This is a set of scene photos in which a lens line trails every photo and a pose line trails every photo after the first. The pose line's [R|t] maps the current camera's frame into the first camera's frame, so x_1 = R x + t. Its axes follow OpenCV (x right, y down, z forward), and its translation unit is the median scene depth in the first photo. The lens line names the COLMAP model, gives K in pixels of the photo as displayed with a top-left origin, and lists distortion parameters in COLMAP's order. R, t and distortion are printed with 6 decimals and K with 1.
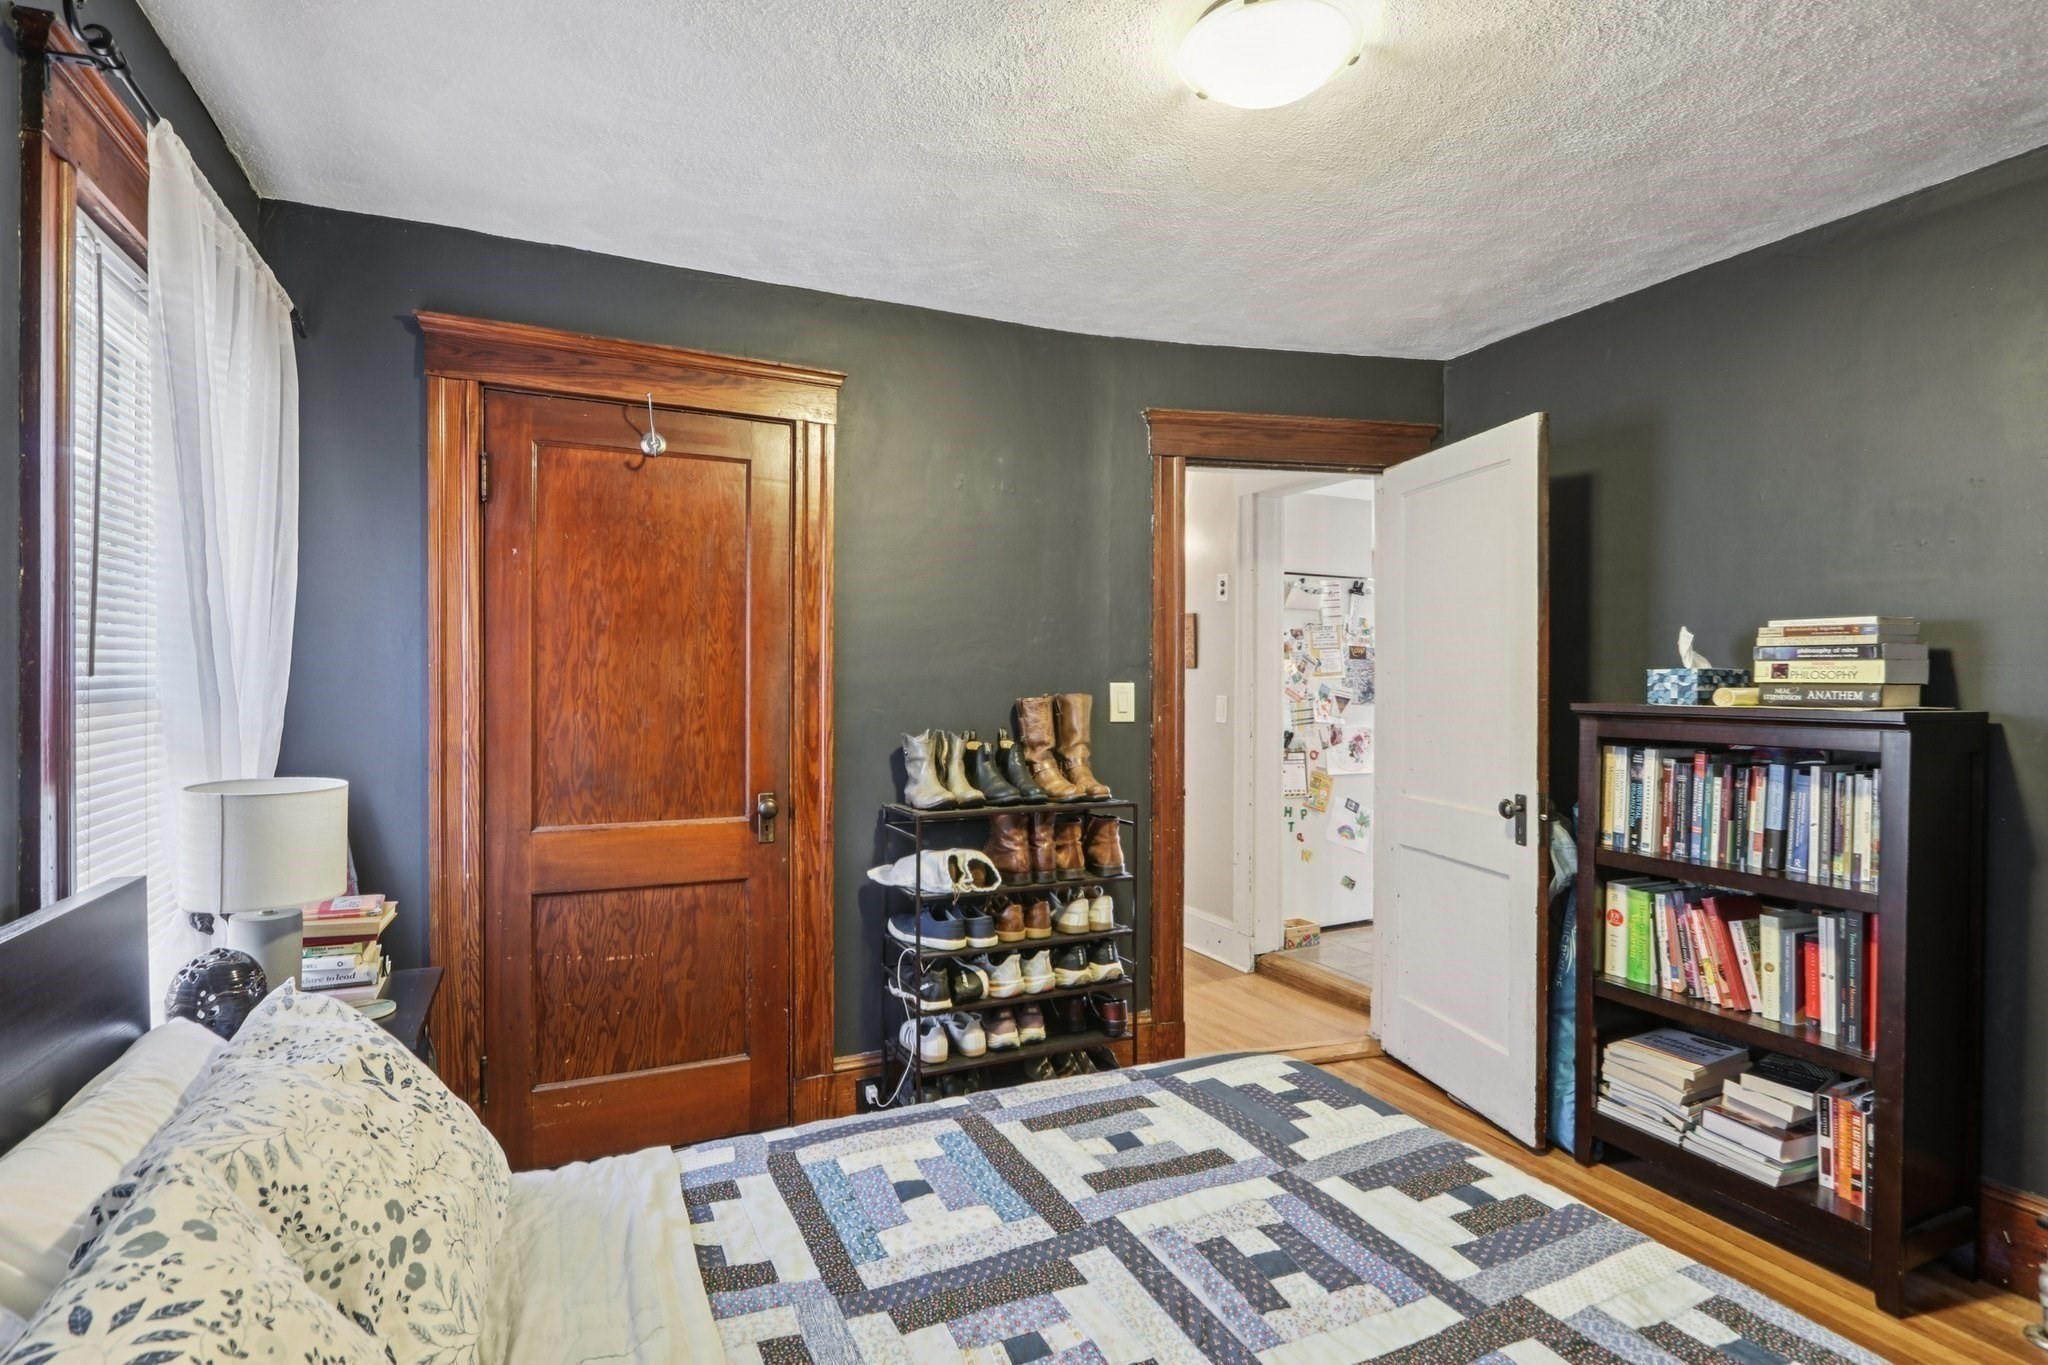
lens RADIAL K [[976.8, 0, 995.7], [0, 976.8, 683.1], [0, 0, 1]] dist [-0.004675, -0.000429]
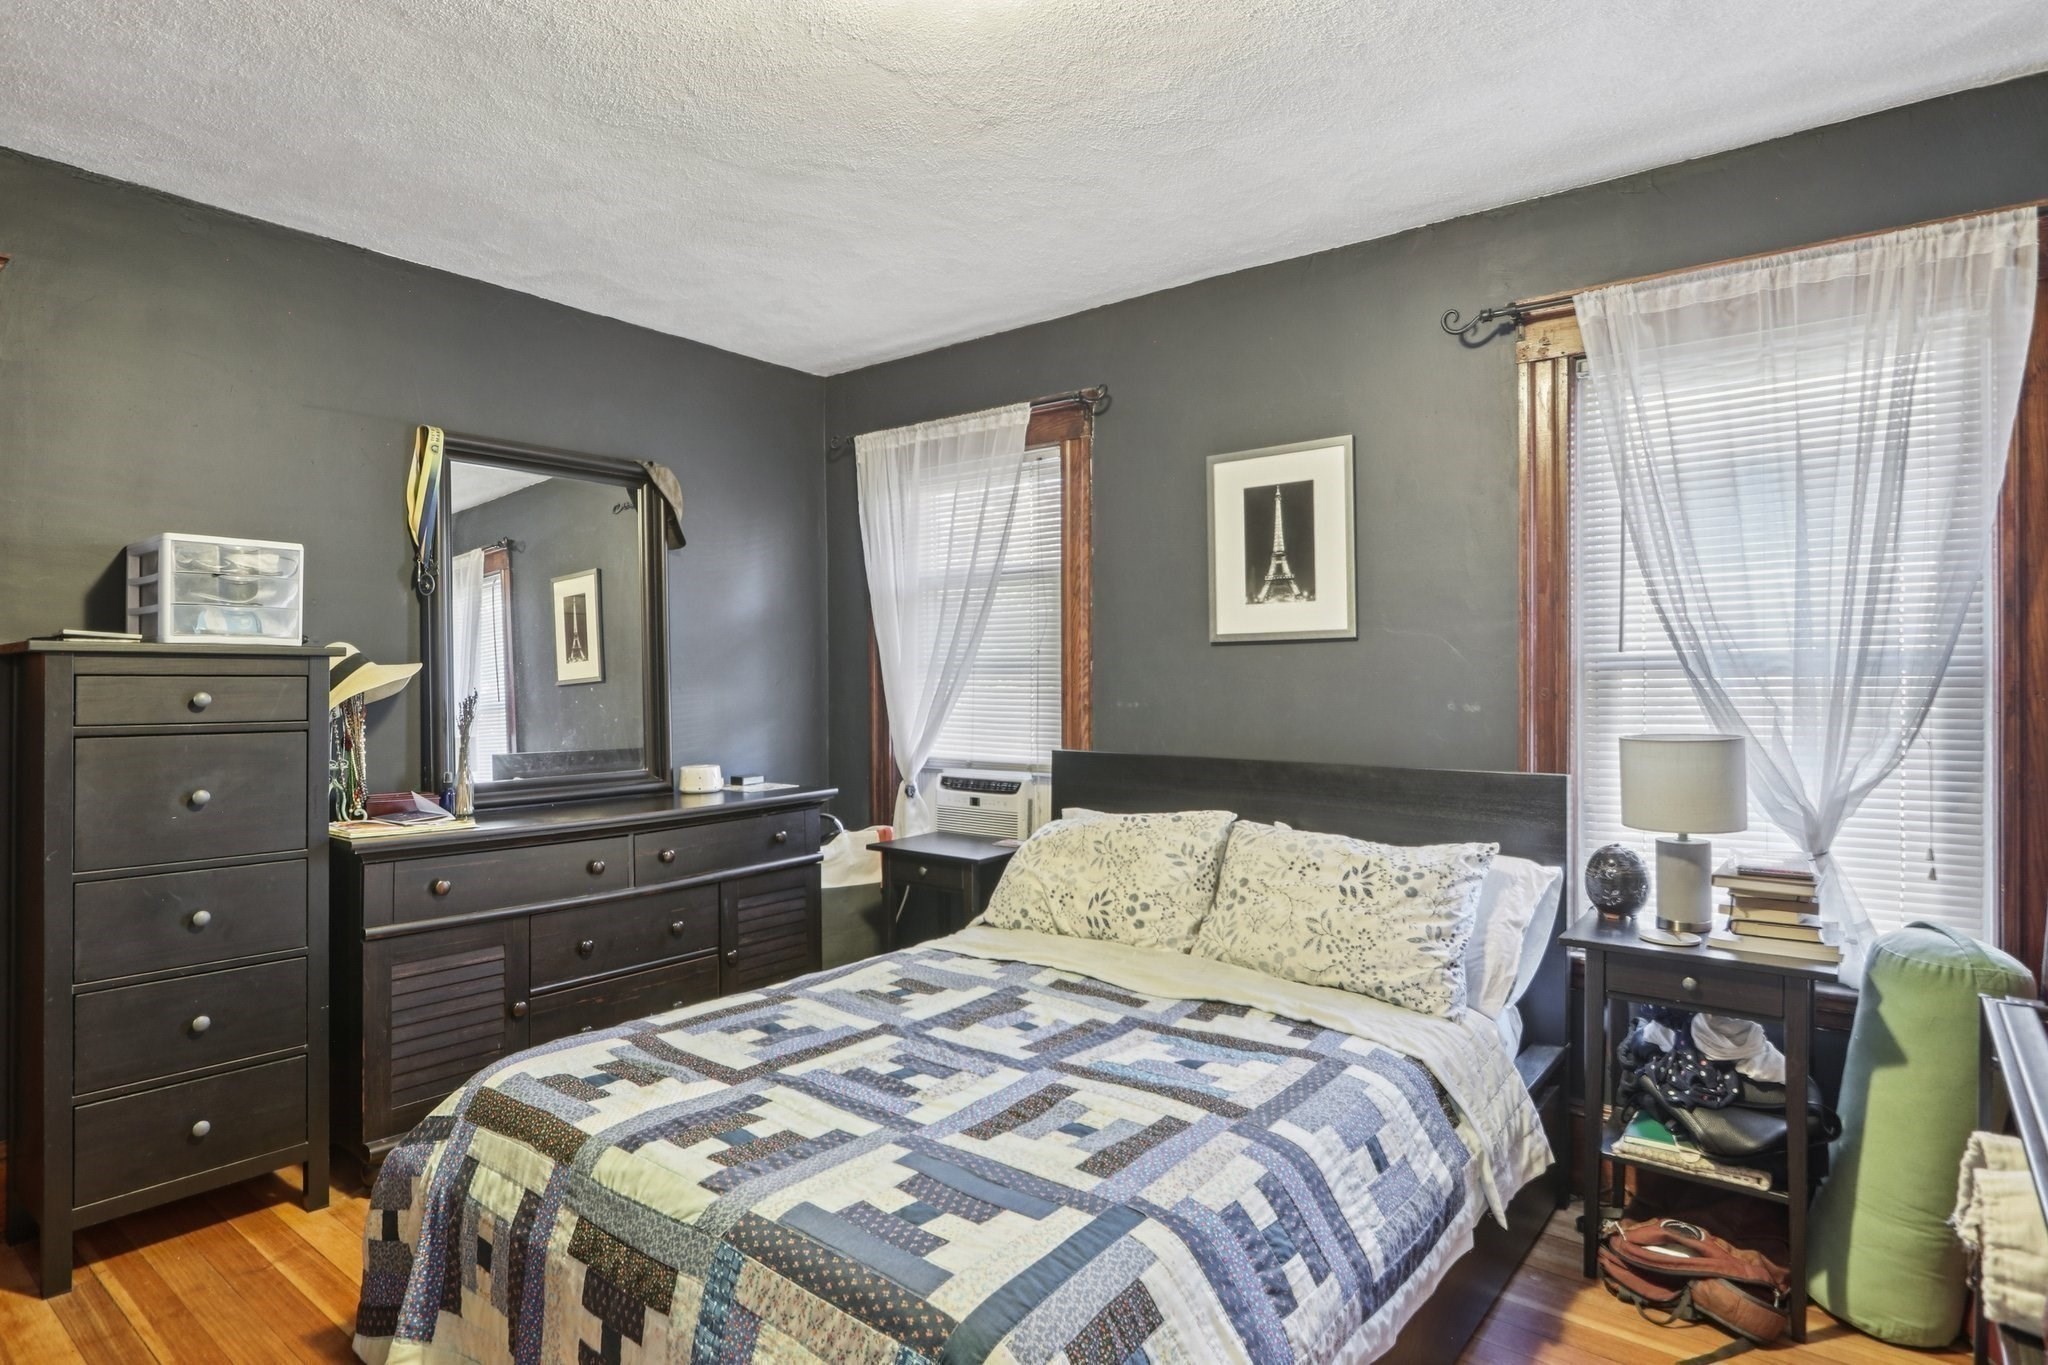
lens RADIAL K [[1088.0, 0, 1024.0], [0, 1088.0, 682.5], [0, 0, 1]] dist [-0.005373, -0.000946]
pose [[-0.880322, 0.000453, -0.474377, 0.746126], [-0.000887, 0.999996, 0.002601, 0.039028], [0.474376, 0.002711, -0.880318, 2.099894]]
